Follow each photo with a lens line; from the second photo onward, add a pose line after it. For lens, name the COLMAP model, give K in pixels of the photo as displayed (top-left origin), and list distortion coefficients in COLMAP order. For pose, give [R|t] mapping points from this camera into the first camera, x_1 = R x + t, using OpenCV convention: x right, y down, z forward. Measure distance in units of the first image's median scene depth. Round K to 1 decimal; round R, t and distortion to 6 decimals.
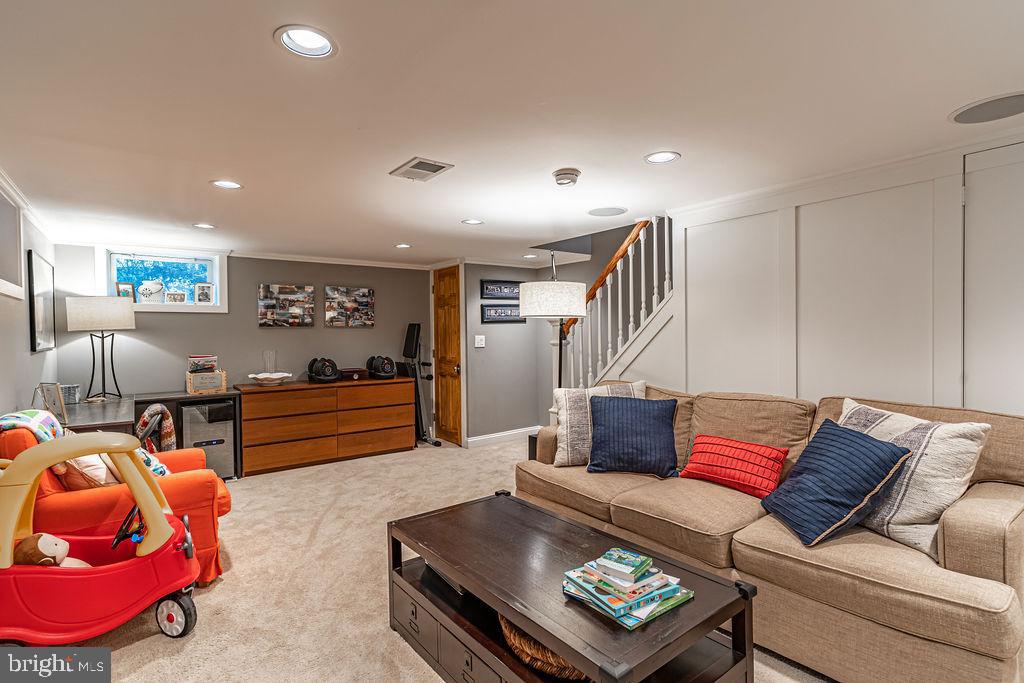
lens RADIAL K [[498.6, 0, 512.0], [0, 498.6, 339.7], [0, 0, 1]] dist [-0.001995, 0.000262]
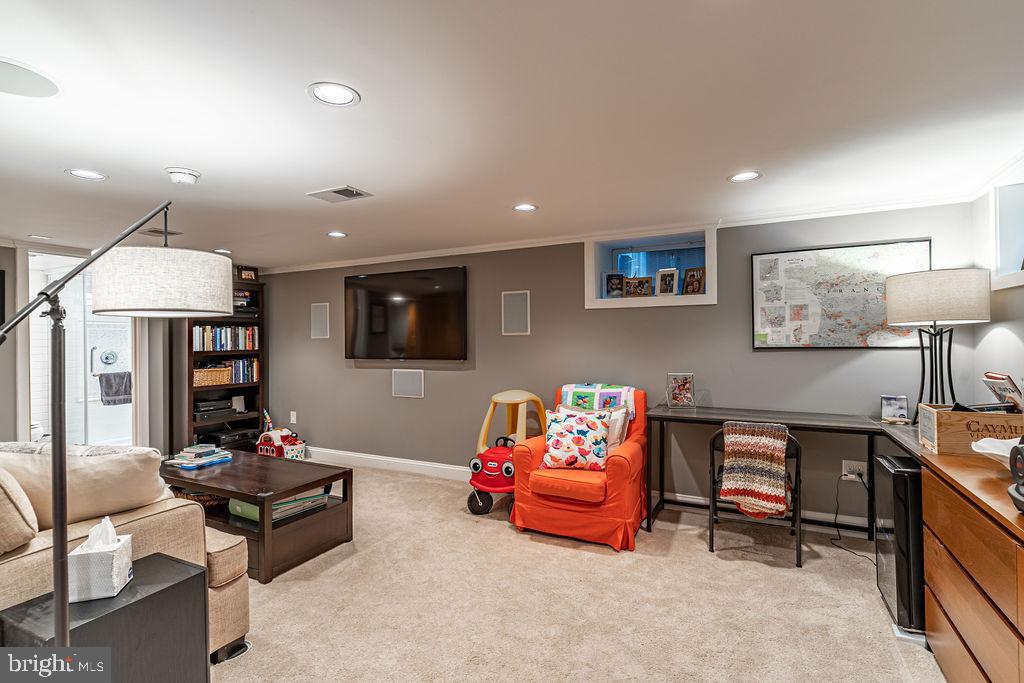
lens RADIAL K [[498.6, 0, 512.0], [0, 498.6, 339.7], [0, 0, 1]] dist [-0.001995, 0.000262]
pose [[-0.900112, 0.012694, -0.435474, -0.022062], [0.009422, 0.999909, 0.009671, -0.007104], [0.435557, 0.004601, -0.900149, 1.250874]]
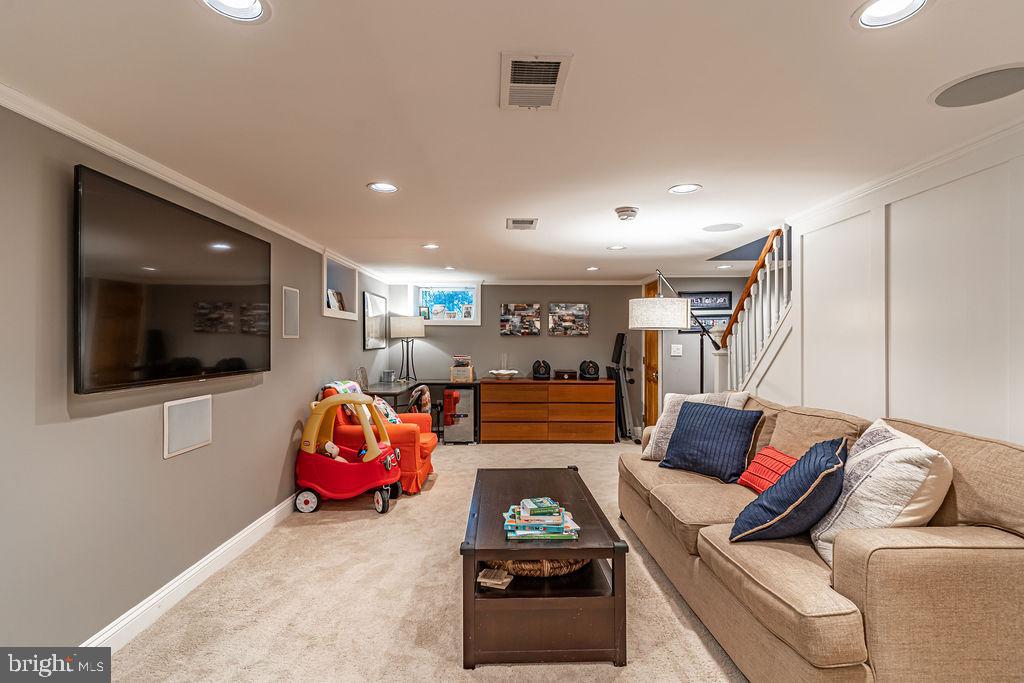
lens RADIAL K [[489.5, 0, 512.3], [0, 489.5, 339.8], [0, 0, 1]] dist [0.002682, -0.000095]
pose [[0.808907, 0.010208, -0.587847, 0.341776], [-0.019430, 0.999767, -0.009376, -0.002743], [0.587615, 0.019006, 0.808918, -0.063856]]
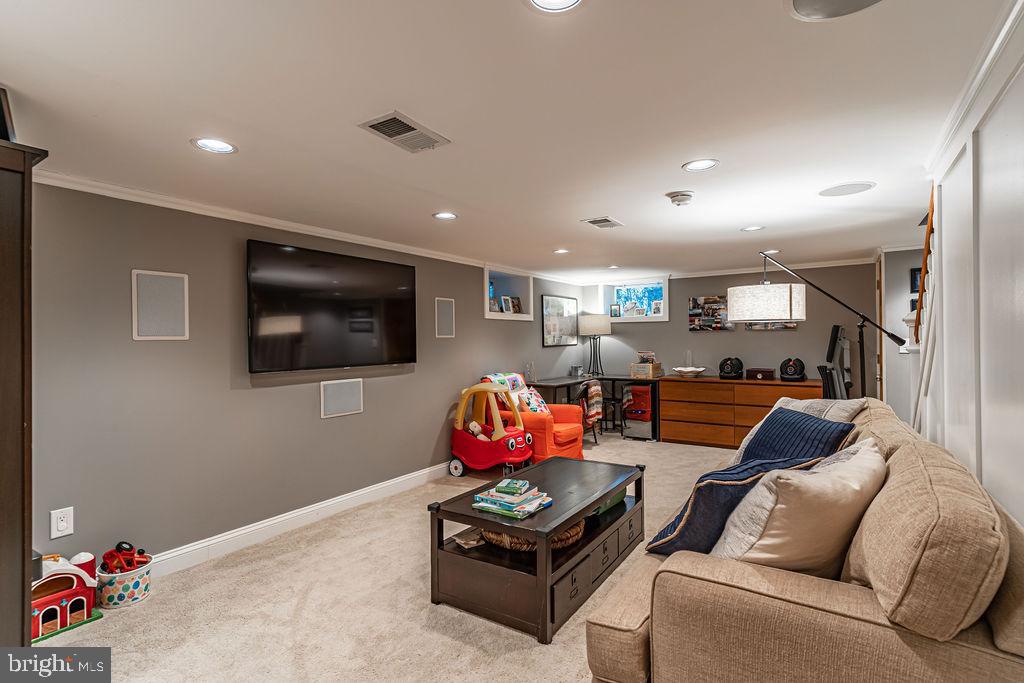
lens RADIAL K [[486.0, 0, 514.6], [0, 486.0, 341.4], [0, 0, 1]] dist [-0.001165, 0.000034]
pose [[0.345145, 0.010321, -0.938493, 0.584750], [-0.006258, 0.999943, 0.008695, -0.008140], [0.938529, 0.002872, 0.345189, 0.164812]]
